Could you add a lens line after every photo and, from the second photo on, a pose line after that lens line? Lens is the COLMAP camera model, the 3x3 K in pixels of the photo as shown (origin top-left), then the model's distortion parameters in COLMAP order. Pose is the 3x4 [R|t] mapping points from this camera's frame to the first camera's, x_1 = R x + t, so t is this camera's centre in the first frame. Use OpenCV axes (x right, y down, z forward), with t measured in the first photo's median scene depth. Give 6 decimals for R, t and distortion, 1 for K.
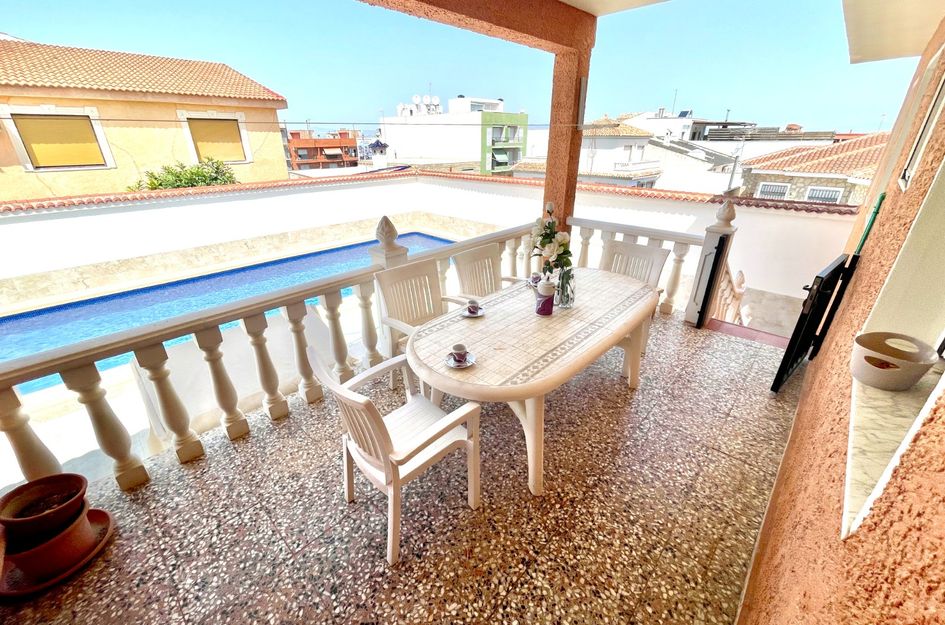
lens RADIAL K [[383.7, 0, 472.5], [0, 383.7, 312.5], [0, 0, 1]] dist [-0.000548, -0.000422]
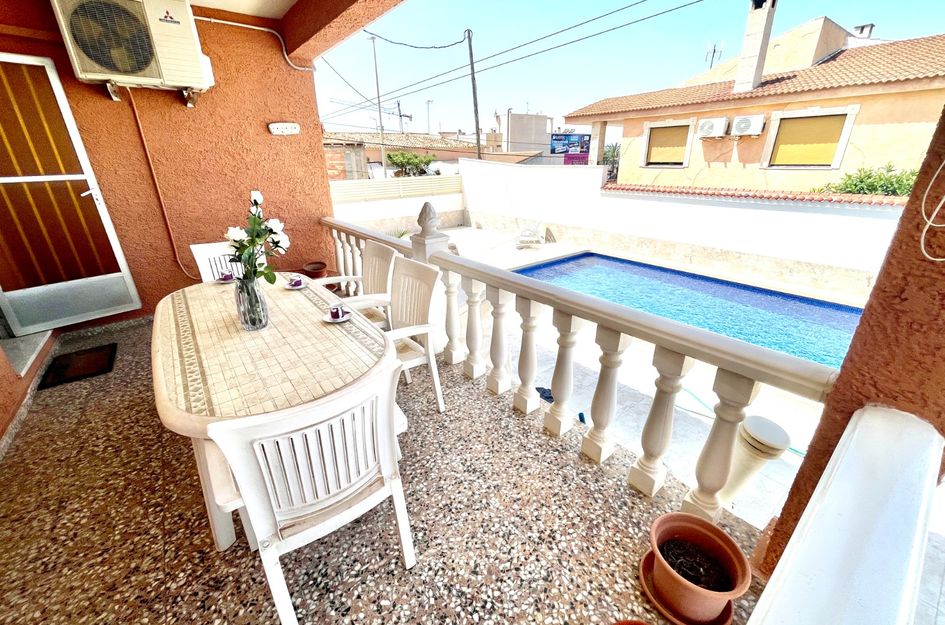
lens RADIAL K [[383.7, 0, 472.5], [0, 383.7, 312.5], [0, 0, 1]] dist [-0.000548, -0.000422]
pose [[-0.160311, 0.379607, -0.911153, 0.260293], [-0.390758, 0.823271, 0.411744, -0.159909], [0.906426, 0.422047, 0.016355, 0.412623]]
